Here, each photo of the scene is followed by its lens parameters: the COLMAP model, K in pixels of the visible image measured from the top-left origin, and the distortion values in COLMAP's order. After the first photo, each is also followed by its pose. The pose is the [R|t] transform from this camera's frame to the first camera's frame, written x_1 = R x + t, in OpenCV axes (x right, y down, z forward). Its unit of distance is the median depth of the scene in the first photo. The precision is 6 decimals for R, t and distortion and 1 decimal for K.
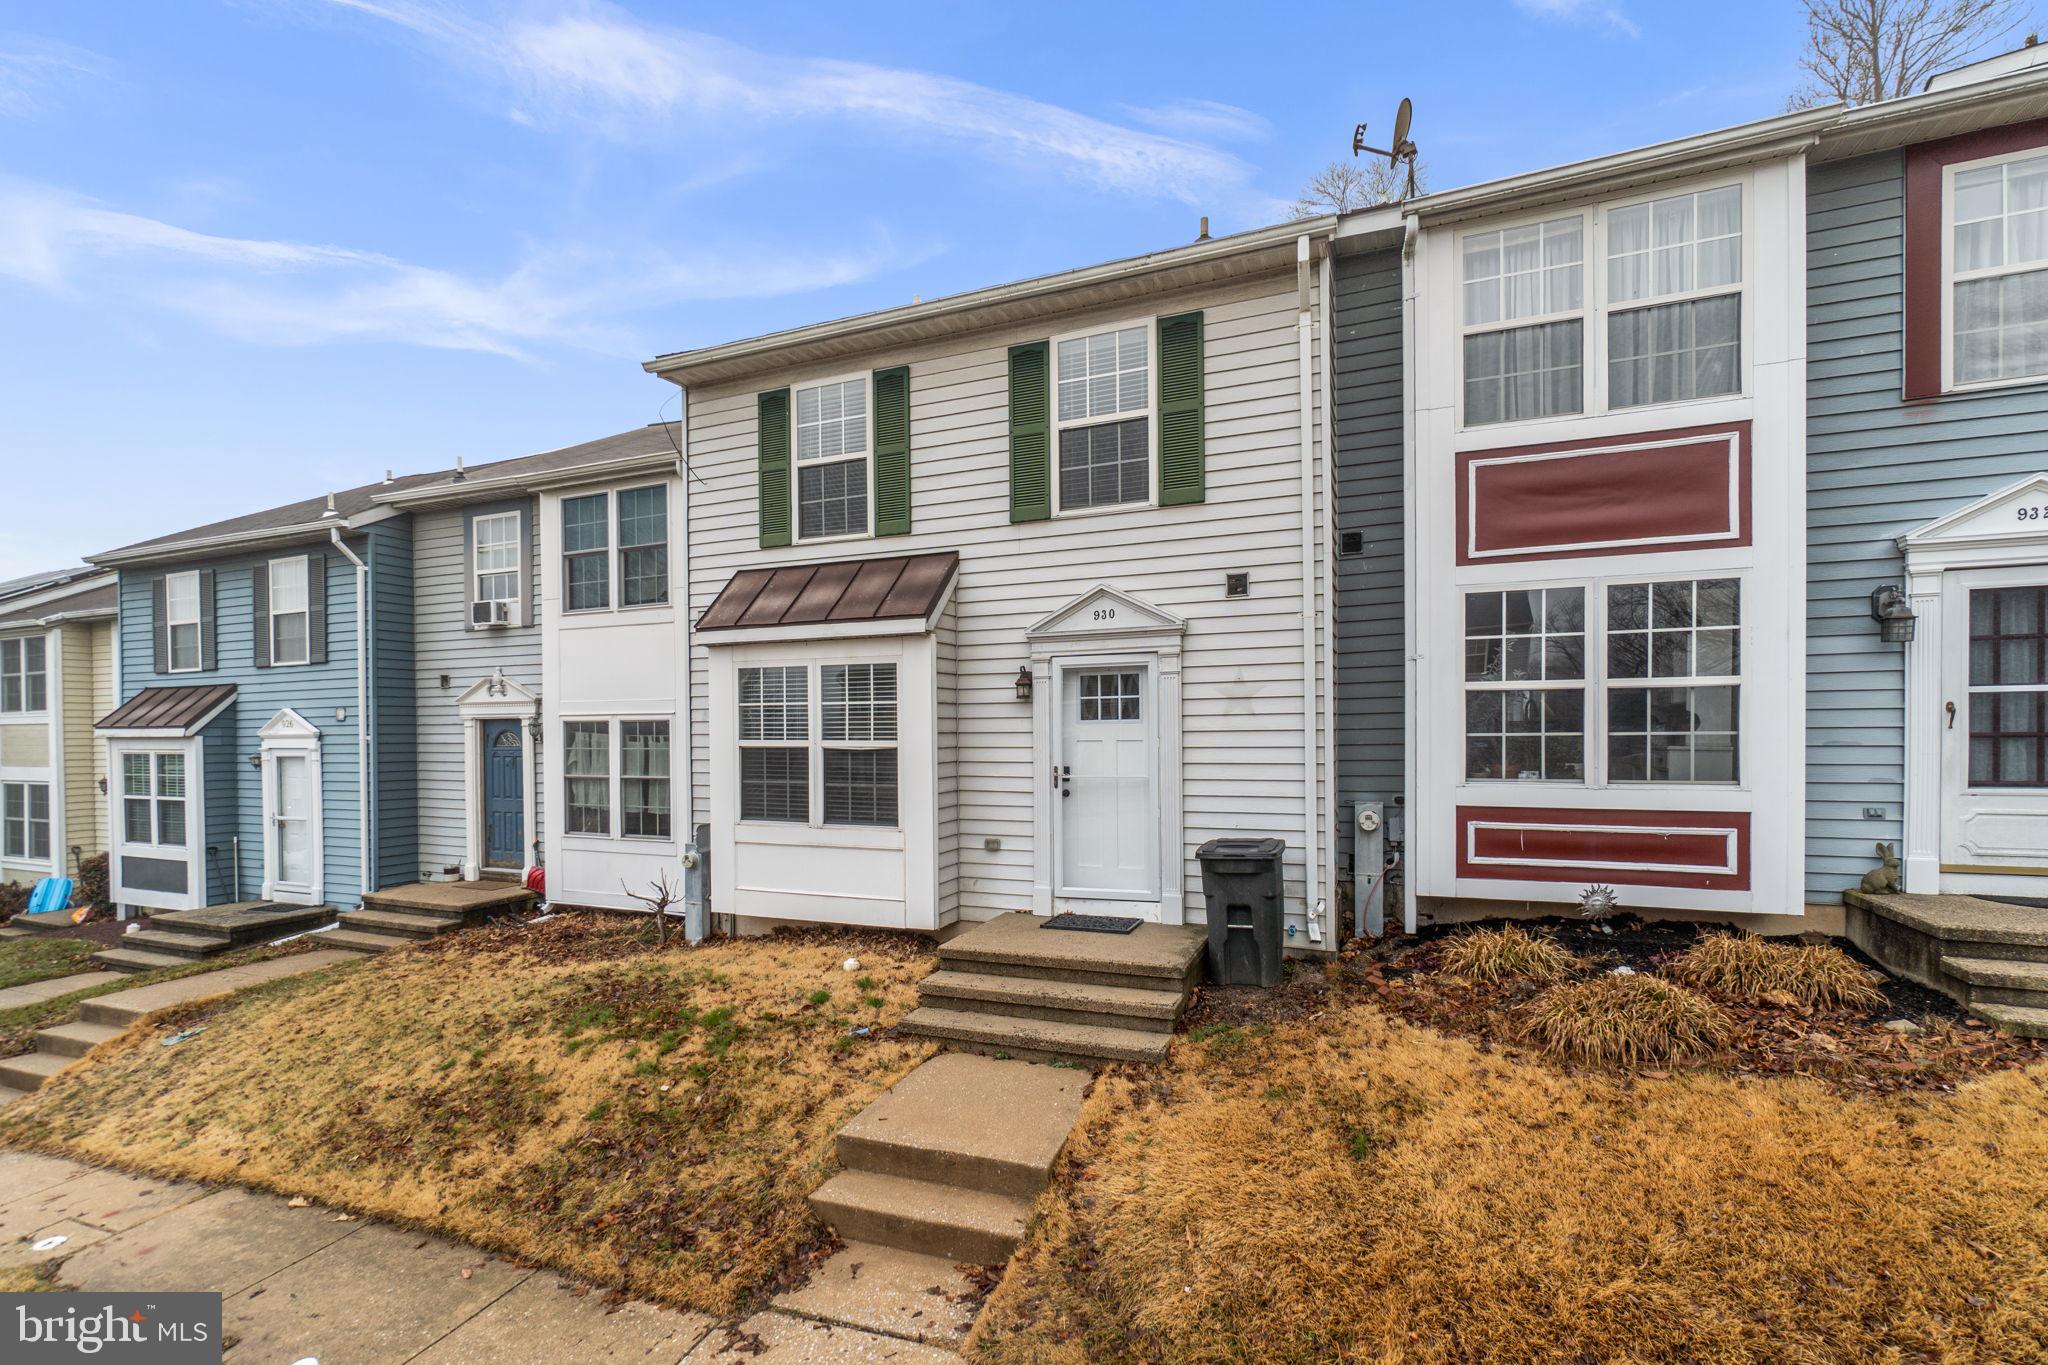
lens RADIAL K [[1091.7, 0, 1024.0], [0, 1091.7, 682.5], [0, 0, 1]] dist [-0.018561, 0.000256]
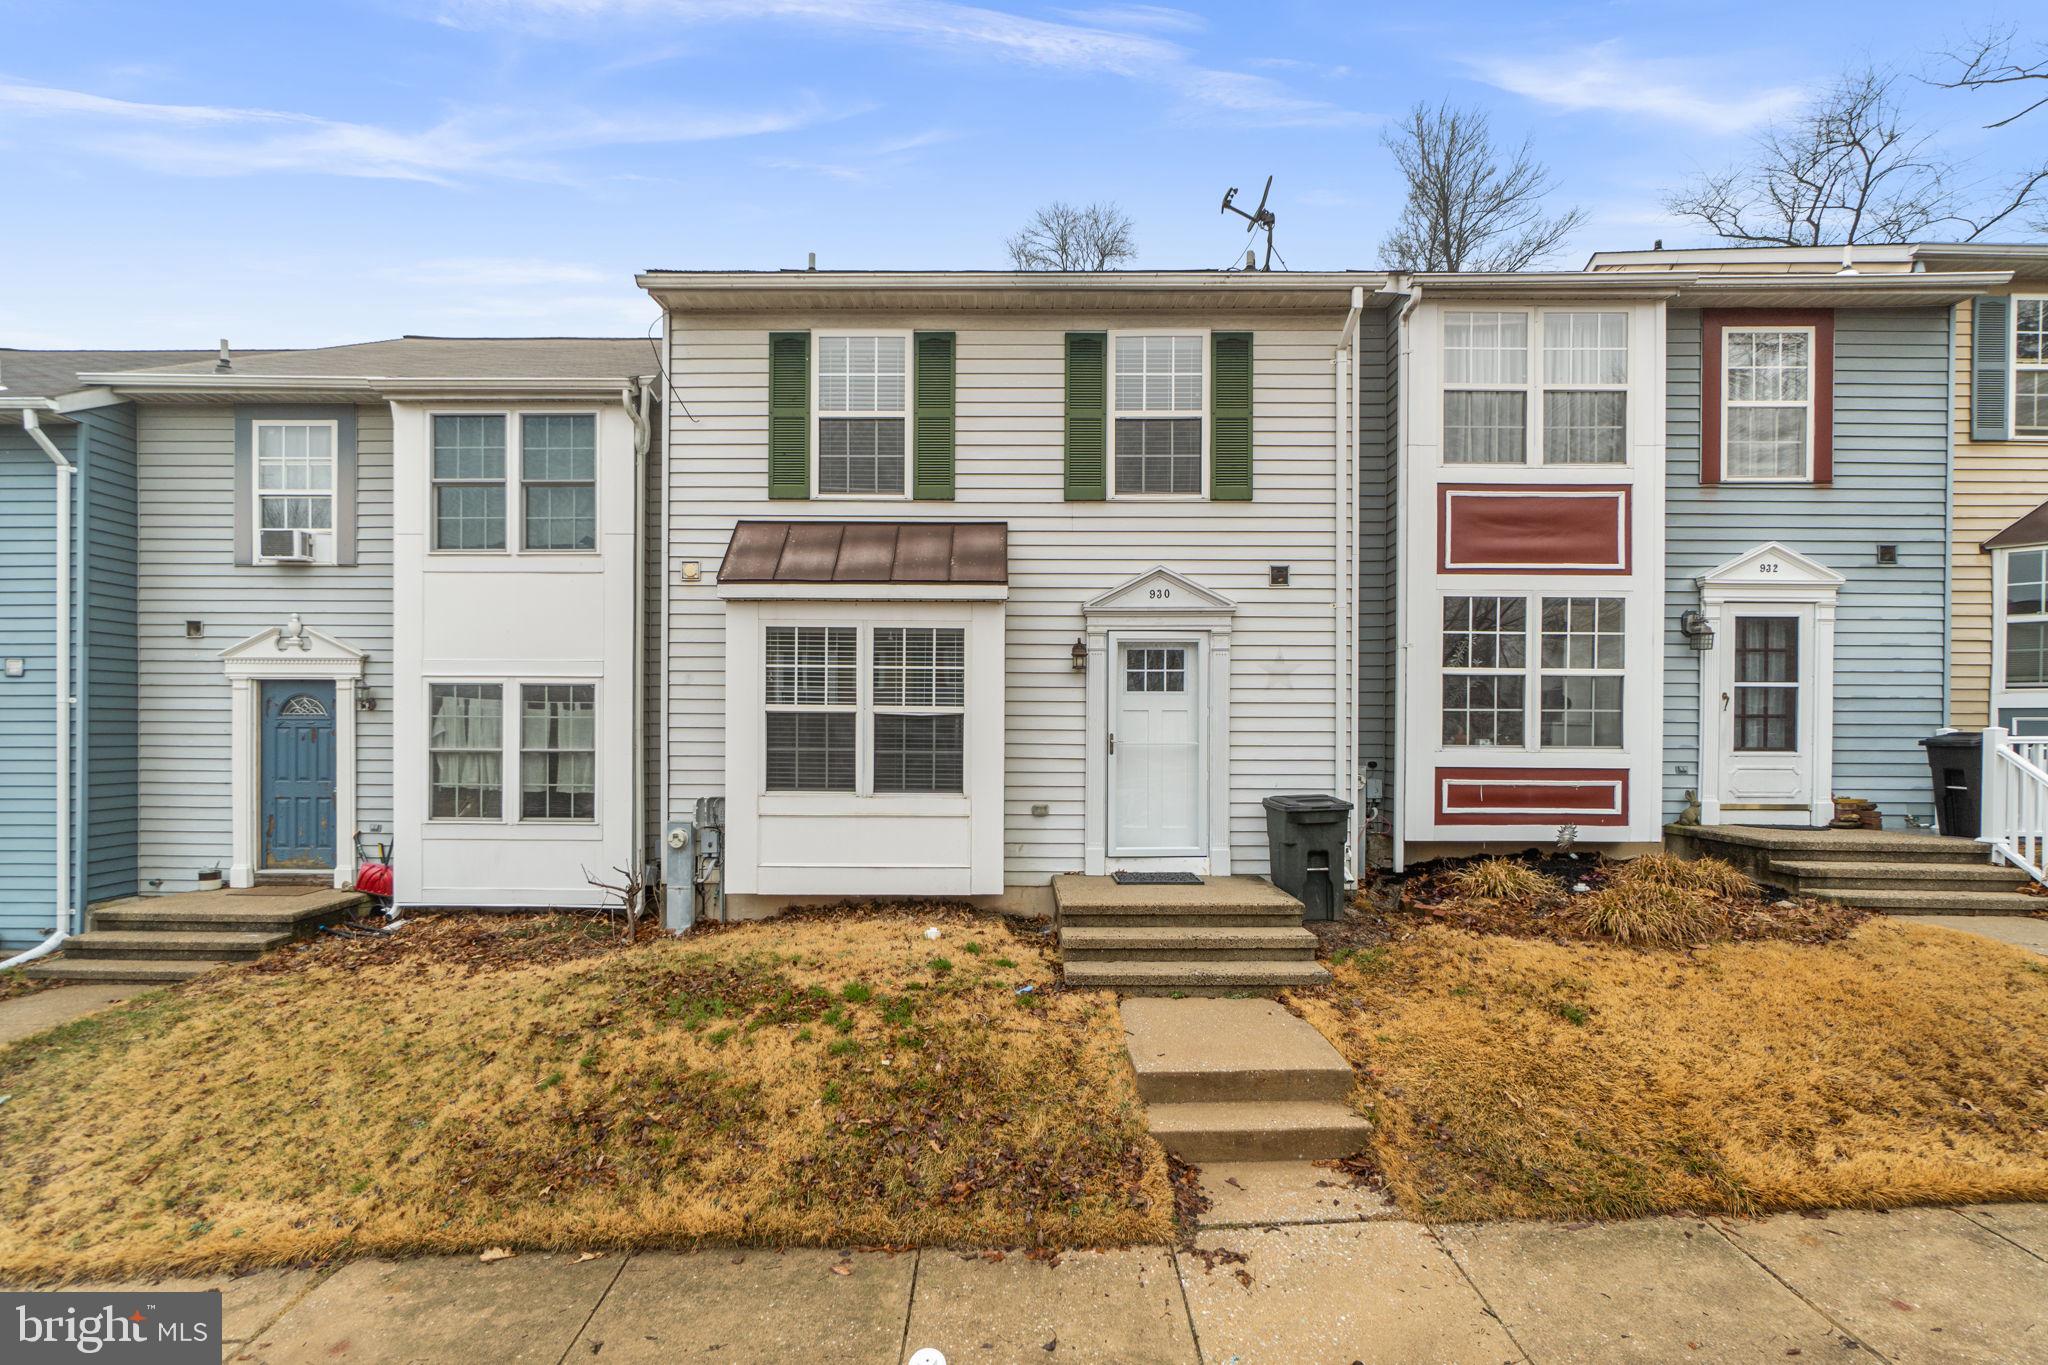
lens RADIAL K [[1091.7, 0, 1024.0], [0, 1091.7, 682.5], [0, 0, 1]] dist [-0.018561, 0.000256]
pose [[0.894950, 0.035441, 0.444756, -0.537394], [-0.030556, 0.999368, -0.018150, 0.050392], [-0.445118, 0.002653, 0.895468, 0.091688]]
